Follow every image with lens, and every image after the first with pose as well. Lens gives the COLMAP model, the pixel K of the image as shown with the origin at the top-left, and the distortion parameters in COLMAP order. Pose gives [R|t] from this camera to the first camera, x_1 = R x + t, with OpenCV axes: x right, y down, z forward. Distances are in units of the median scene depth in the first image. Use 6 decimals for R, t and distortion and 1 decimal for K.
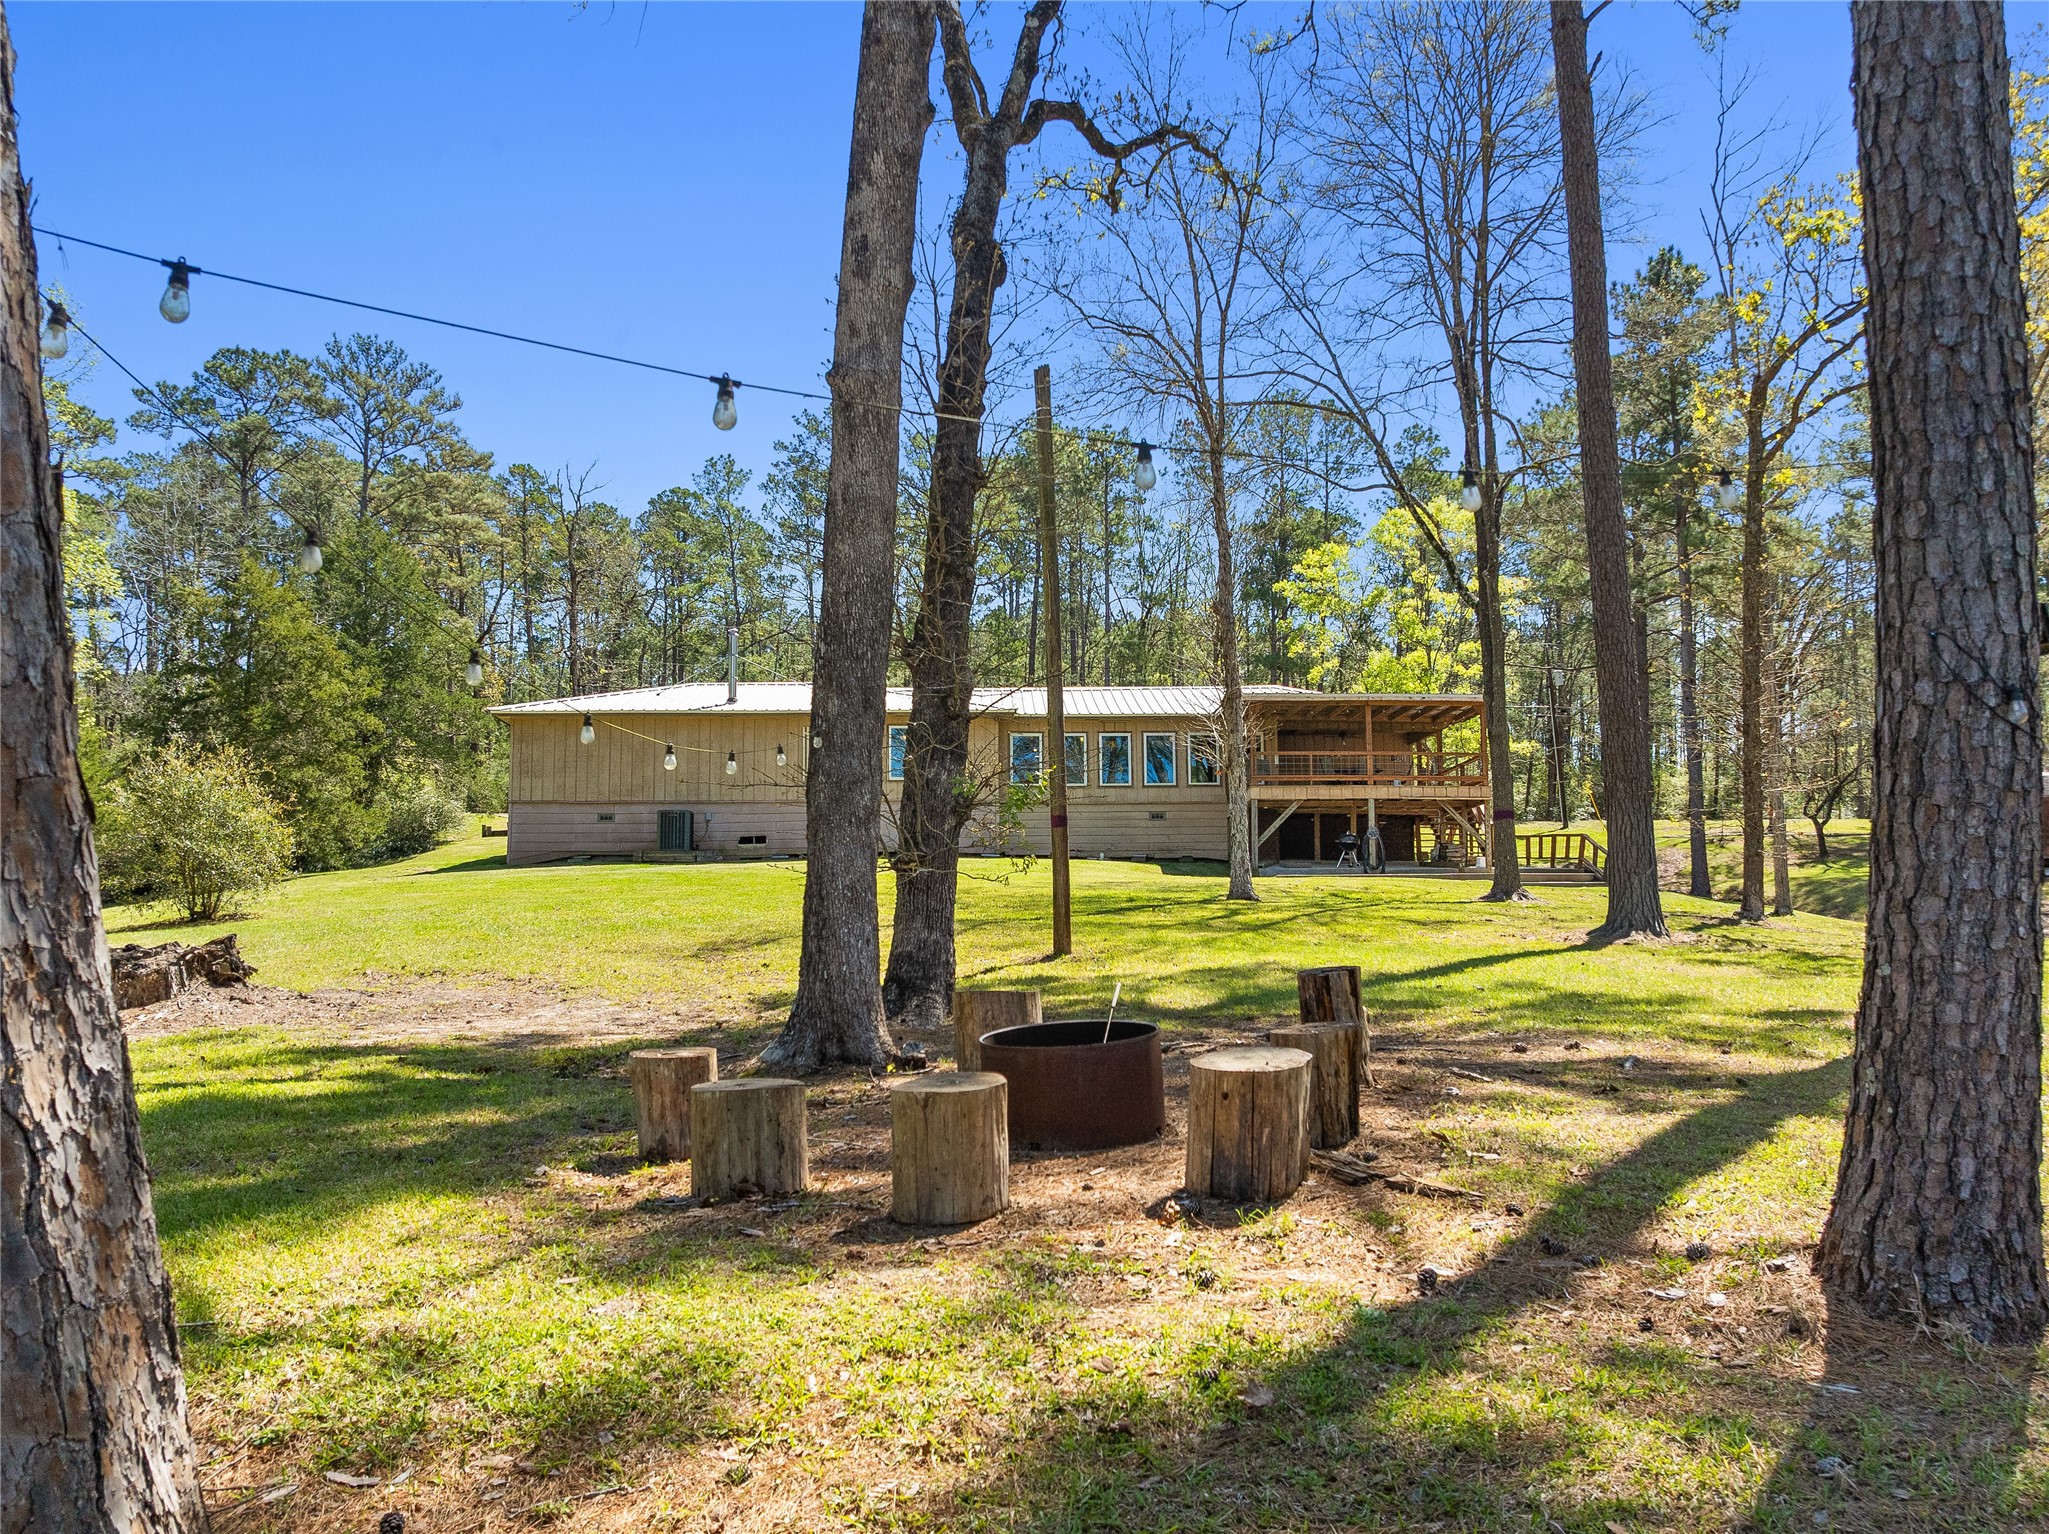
lens RADIAL K [[1479.2, 0, 1024.5], [0, 1479.2, 767.0], [0, 0, 1]] dist [0.004794, 0.000739]
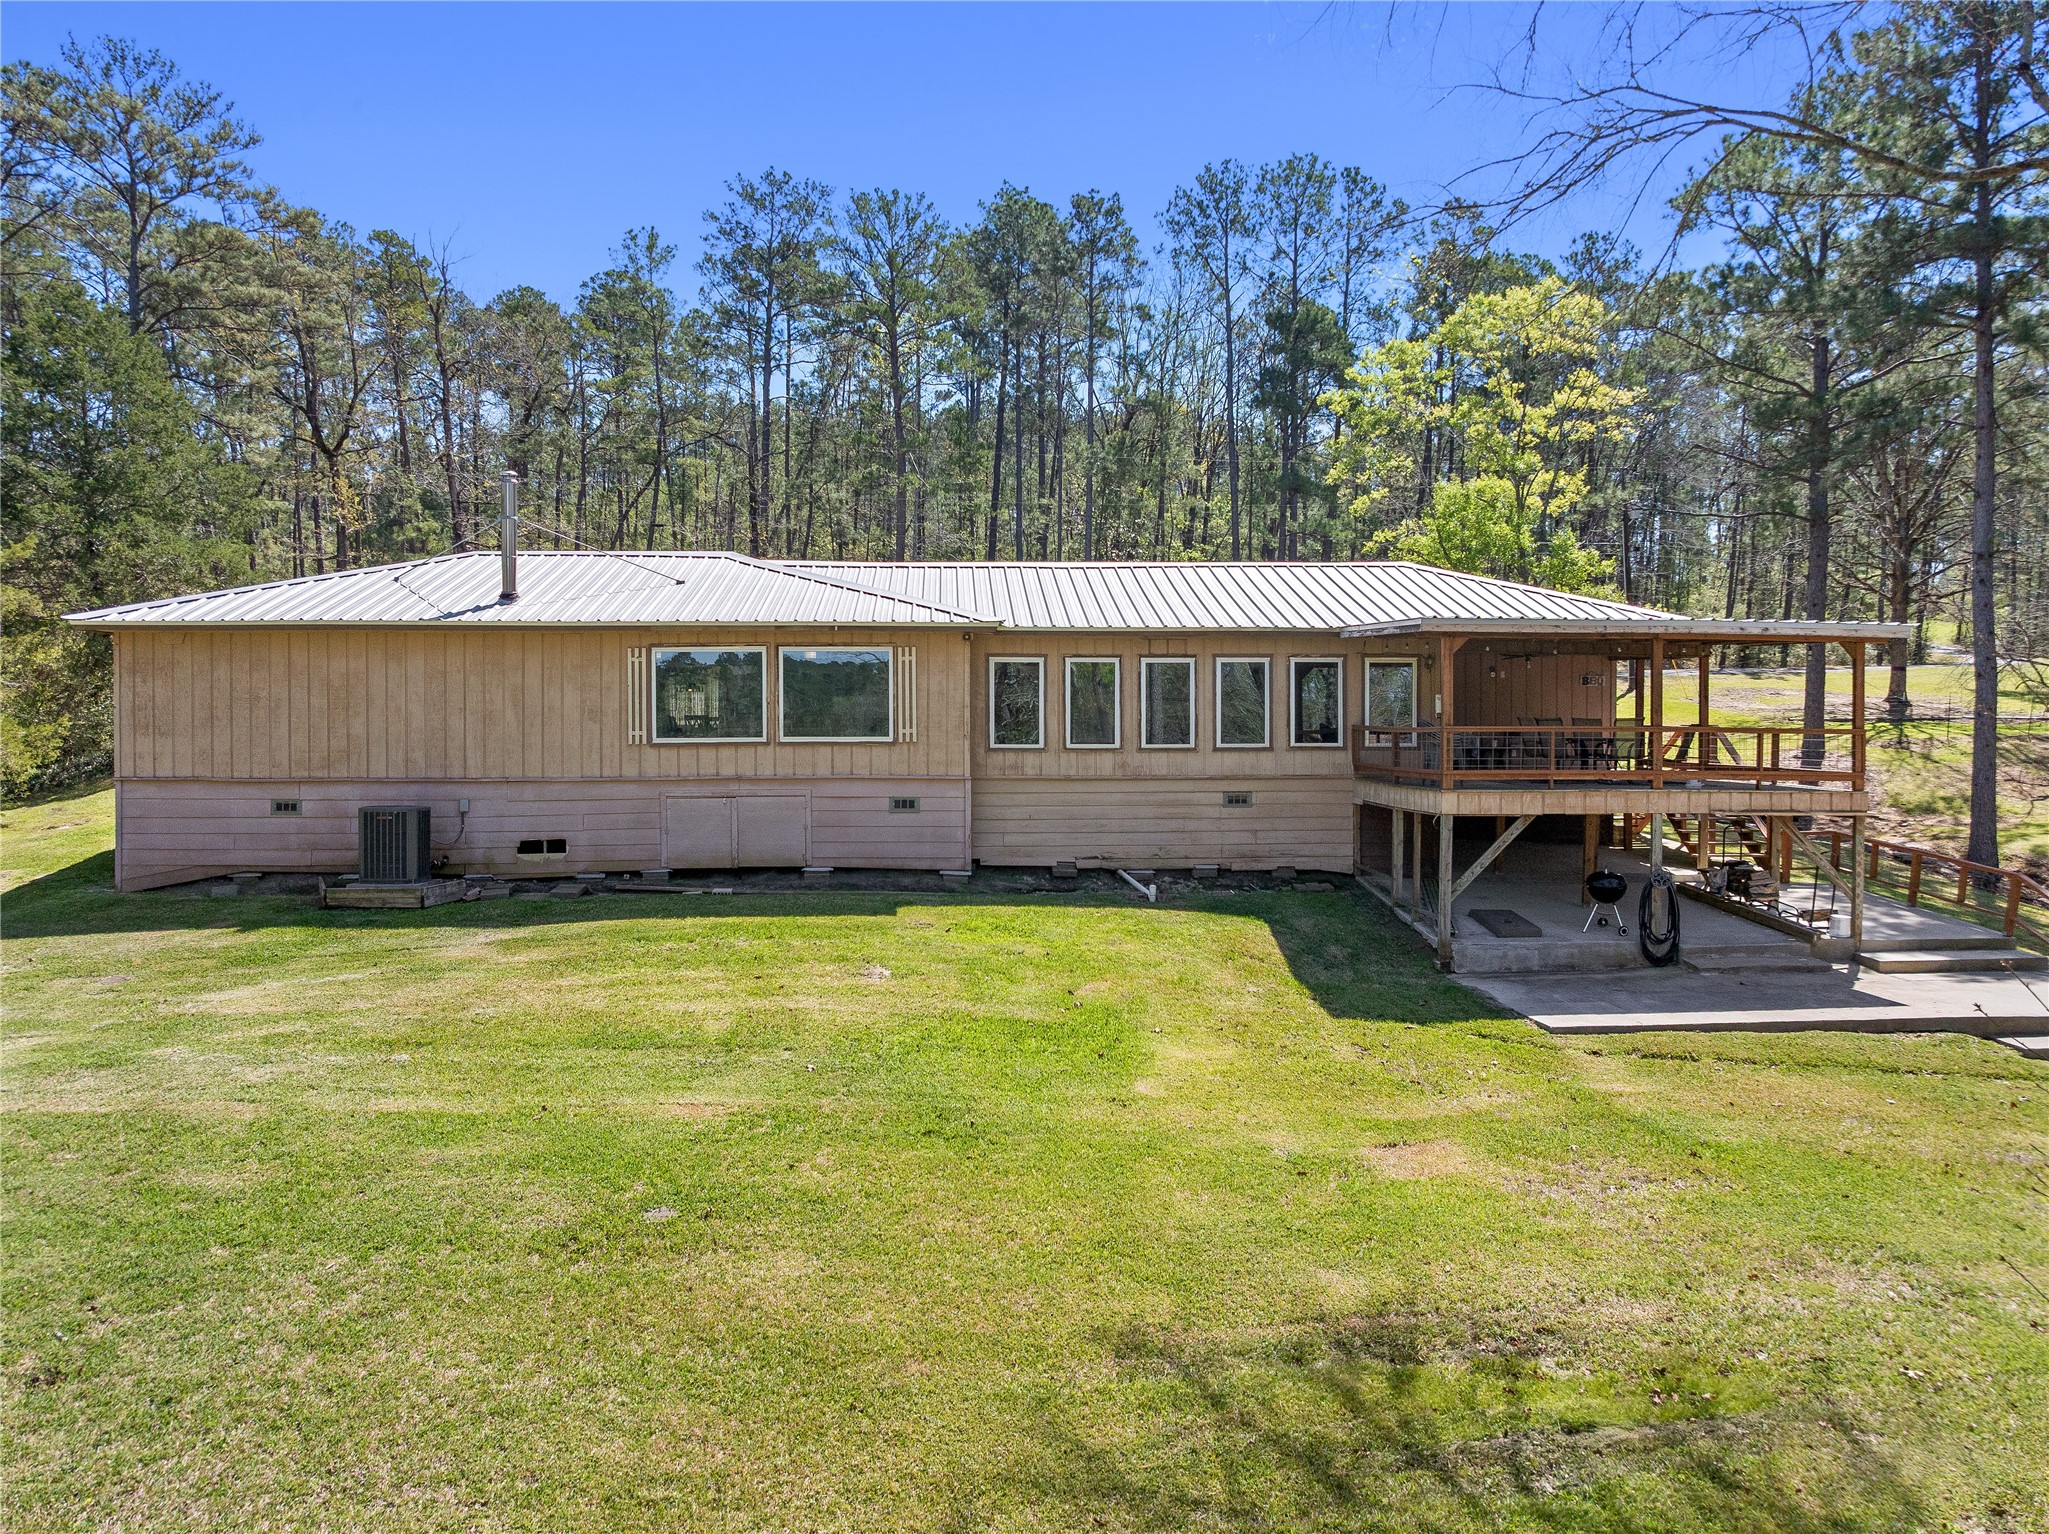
lens RADIAL K [[1460.2, 0, 964.8], [0, 1460.2, 727.9], [0, 0, 1]] dist [-0.029999, 0.002088]
pose [[0.999858, 0.014101, -0.009186, -0.007873], [-0.012980, 0.993581, 0.112379, -0.032897], [0.010712, -0.112244, 0.993623, 0.234506]]
